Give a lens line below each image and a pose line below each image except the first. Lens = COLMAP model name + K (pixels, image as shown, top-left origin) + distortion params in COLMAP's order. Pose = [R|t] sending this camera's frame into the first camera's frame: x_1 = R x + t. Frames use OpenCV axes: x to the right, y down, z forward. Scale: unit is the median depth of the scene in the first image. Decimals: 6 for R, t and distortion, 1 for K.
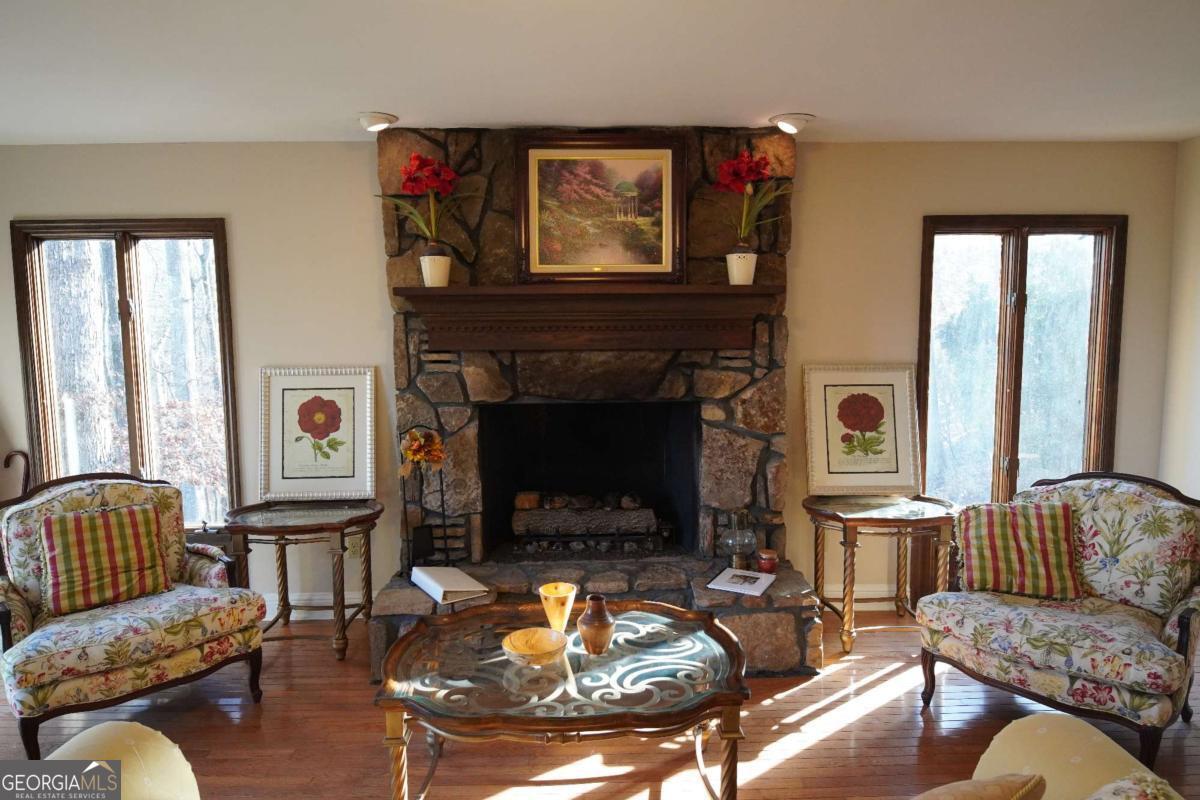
lens RADIAL K [[752.5, 0, 600.0], [0, 752.5, 400.0], [0, 0, 1]] dist [0.045995, -0.057941]
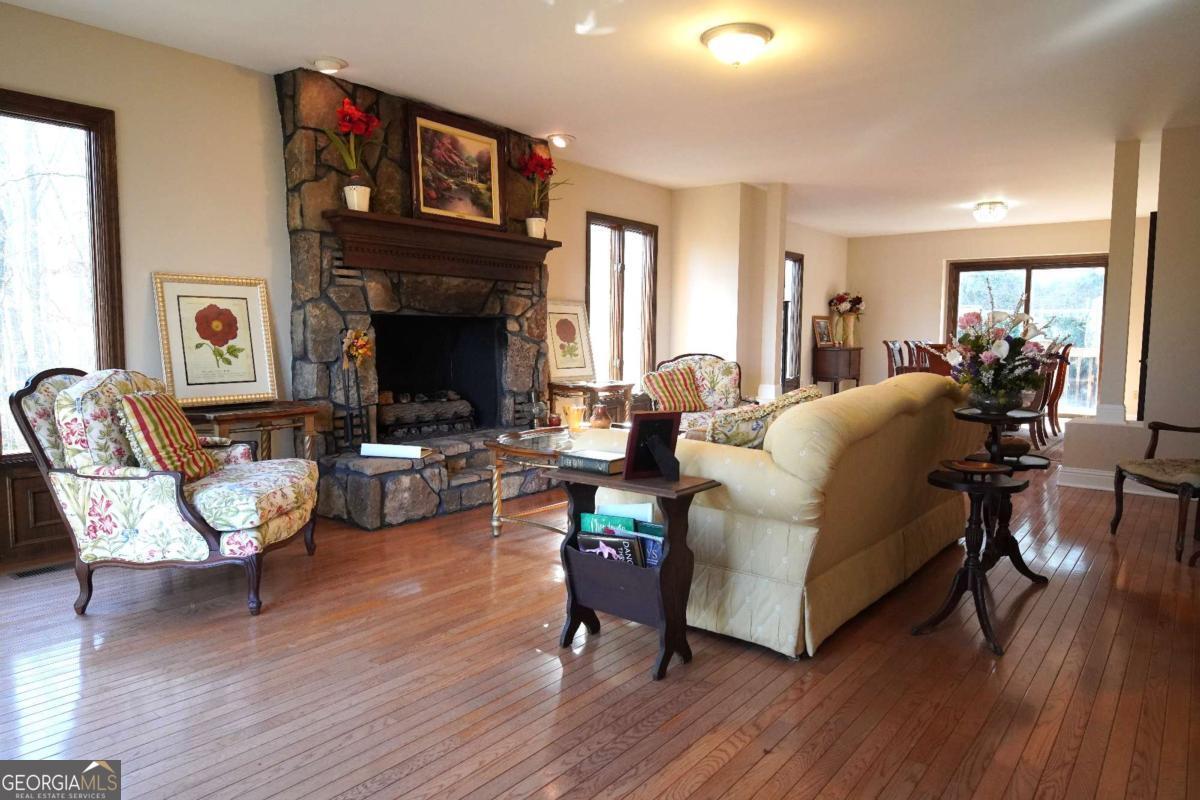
lens RADIAL K [[752.5, 0, 600.0], [0, 752.5, 400.0], [0, 0, 1]] dist [0.045995, -0.057941]
pose [[0.639338, -0.054425, 0.766997, -0.884700], [0.061868, 0.997899, 0.019239, 0.145332], [-0.766432, 0.035152, 0.641362, -0.063038]]
